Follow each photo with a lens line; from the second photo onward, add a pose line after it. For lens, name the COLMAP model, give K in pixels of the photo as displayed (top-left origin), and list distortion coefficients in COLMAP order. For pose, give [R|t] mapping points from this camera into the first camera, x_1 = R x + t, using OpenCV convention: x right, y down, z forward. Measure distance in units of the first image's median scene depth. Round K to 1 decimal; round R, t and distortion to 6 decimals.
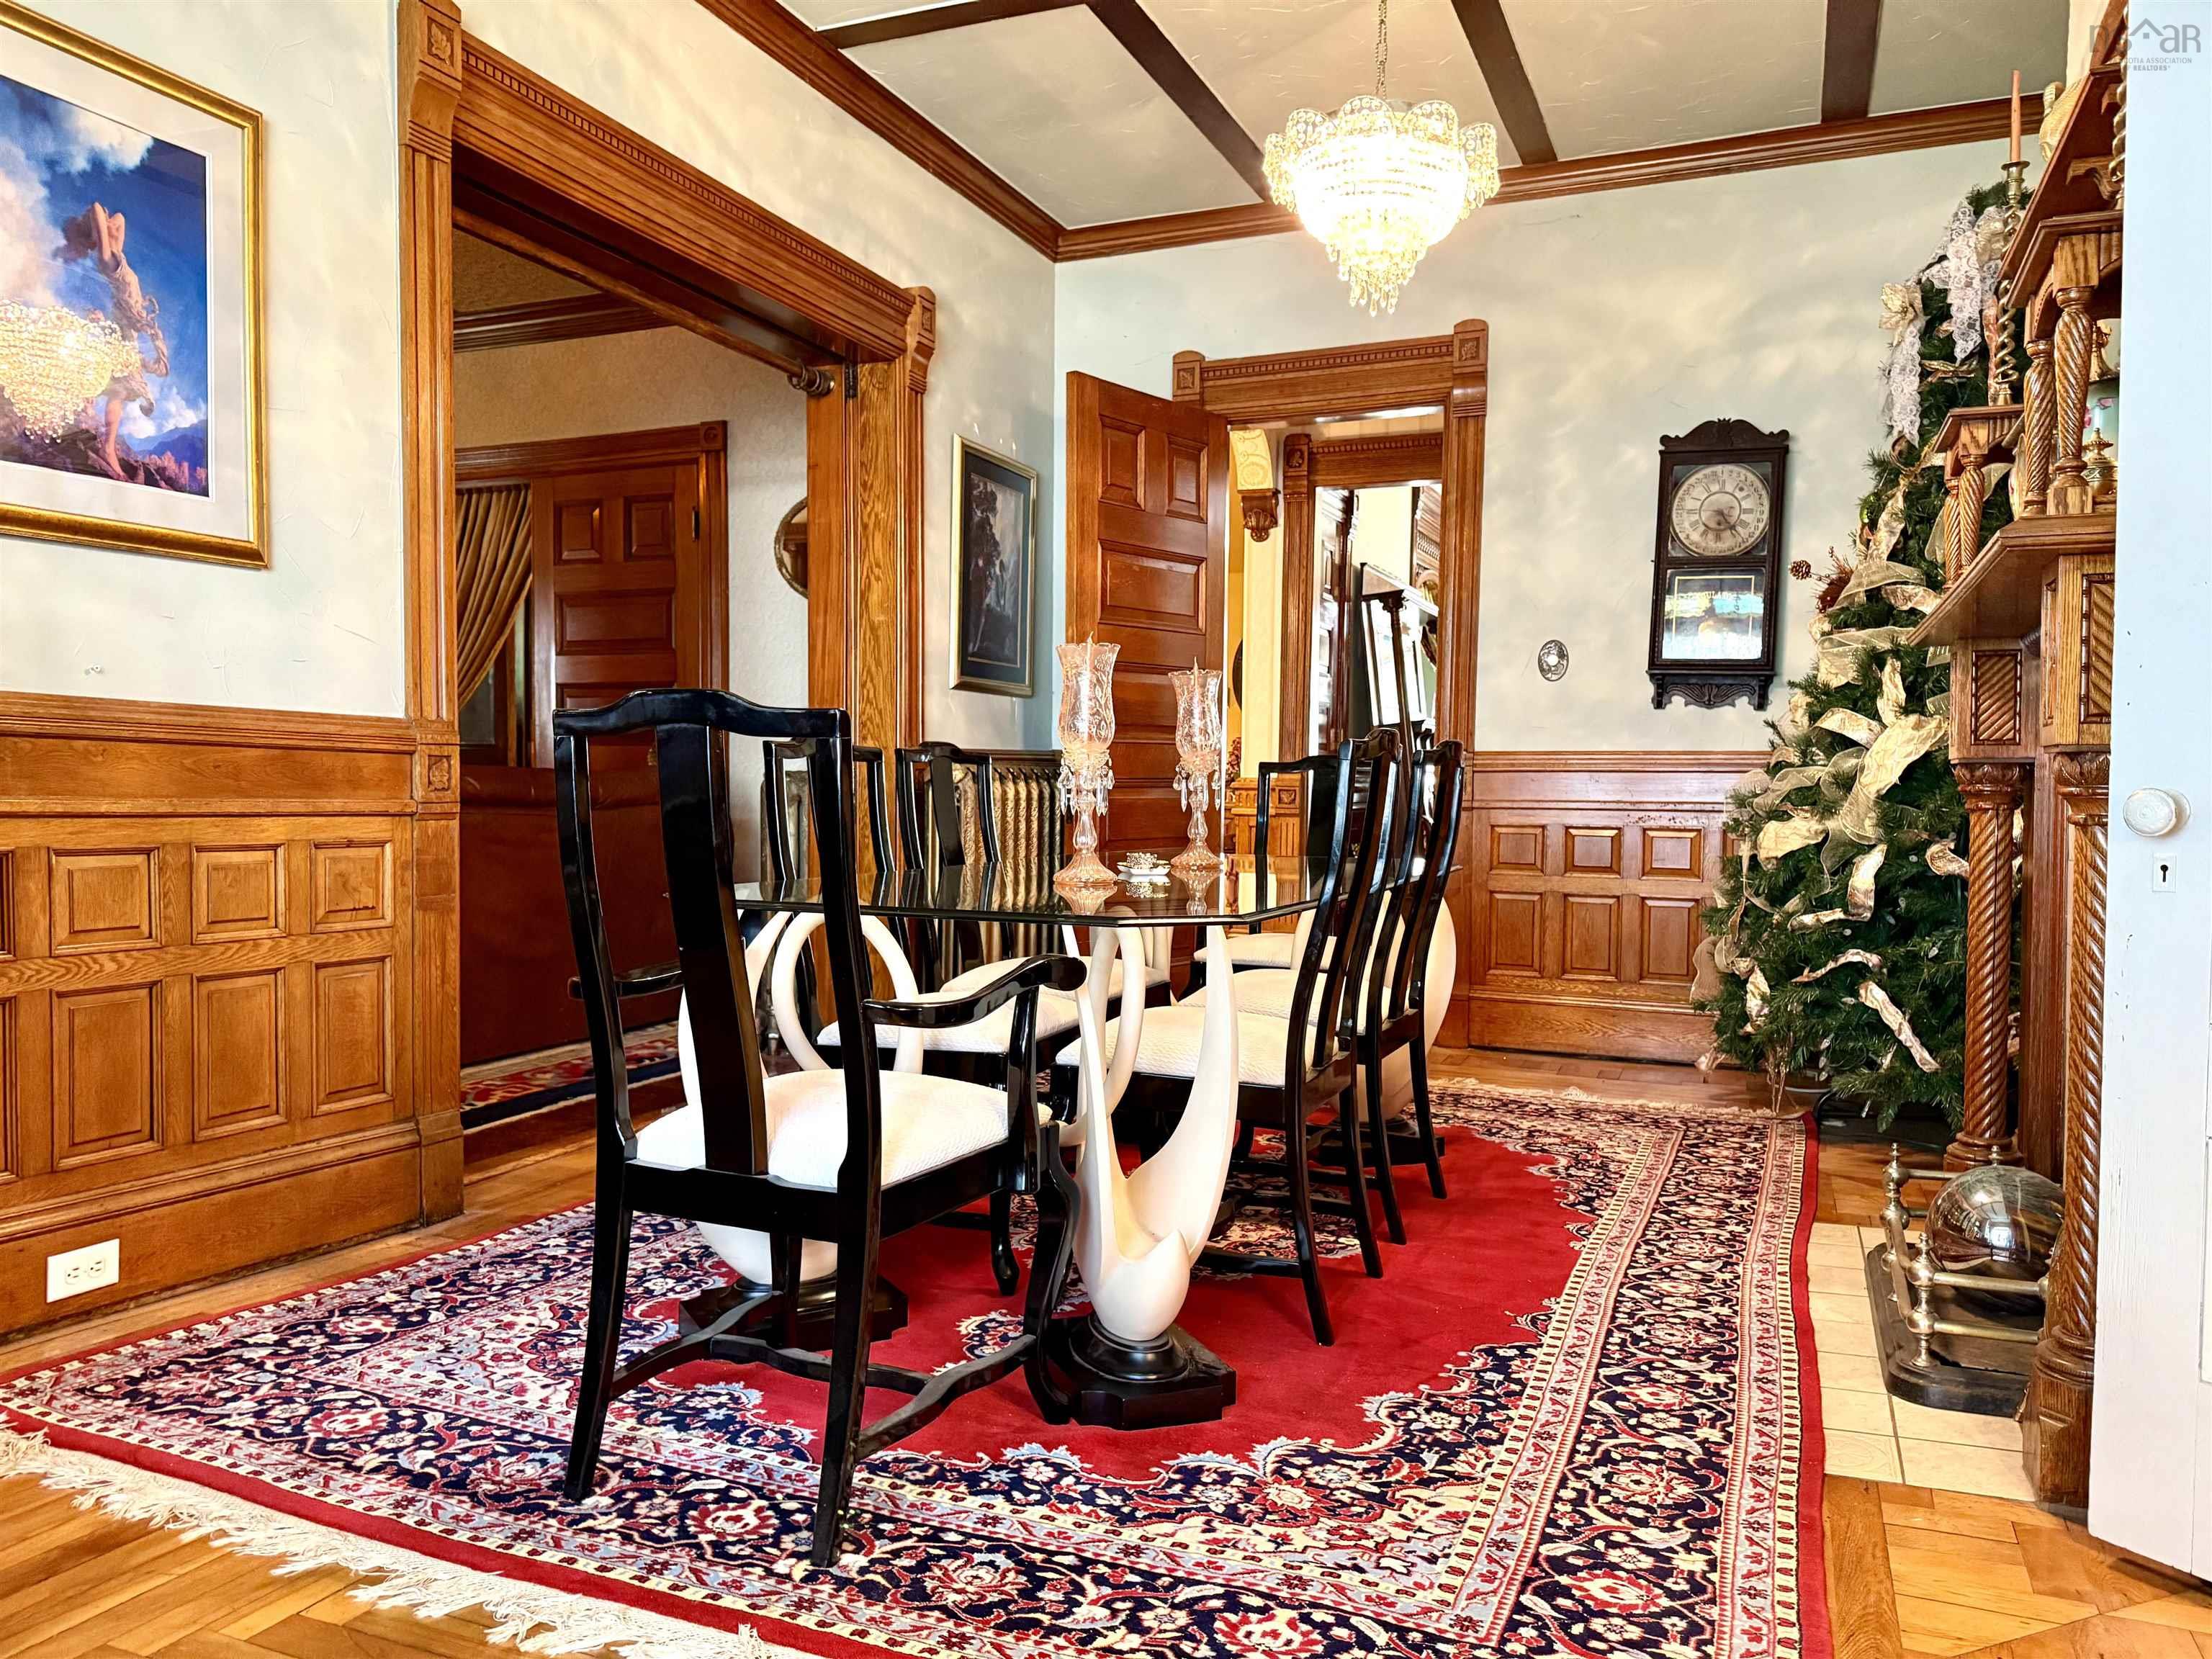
lens RADIAL K [[1580.6, 0, 1099.3], [0, 1580.6, 838.0], [0, 0, 1]] dist [0.030872, -0.038730]
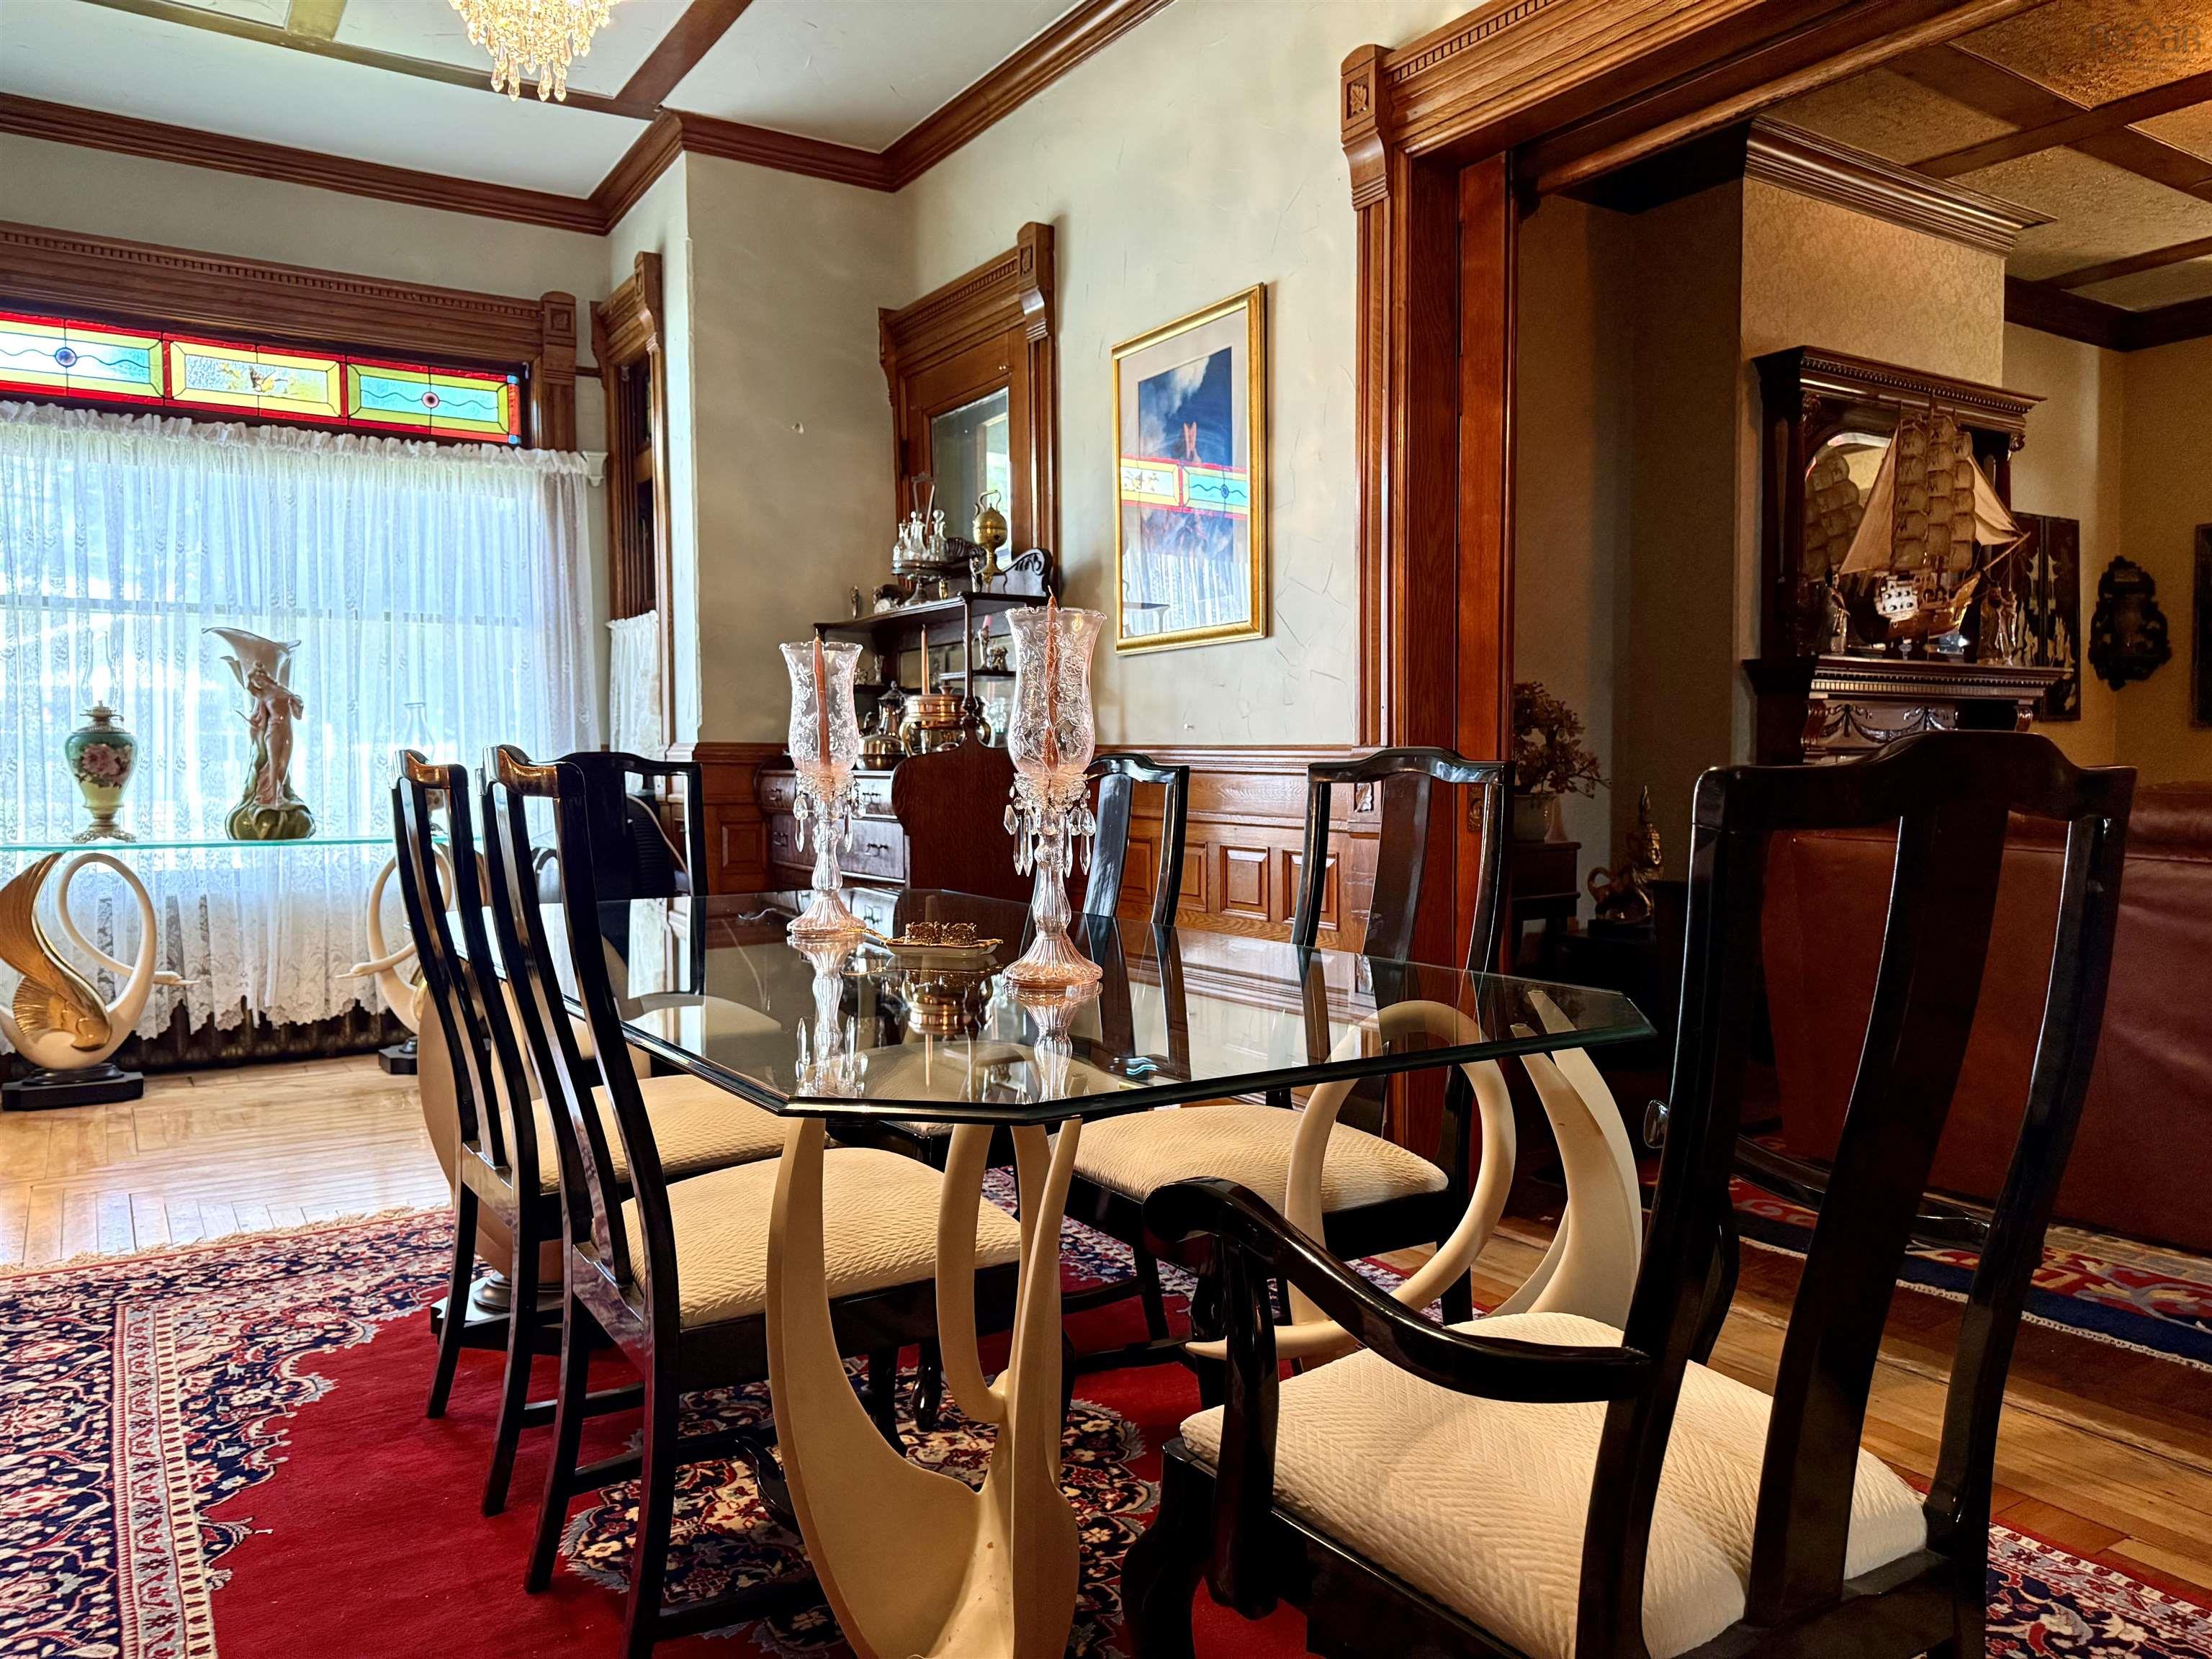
lens RADIAL K [[1580.6, 0, 1099.6], [0, 1580.6, 826.8], [0, 0, 1]] dist [0.030872, -0.038730]
pose [[-0.569198, 0.015092, -0.822062, 0.786270], [-0.035240, 0.998465, 0.042731, -0.086302], [0.821445, 0.053292, -0.567792, 2.115408]]
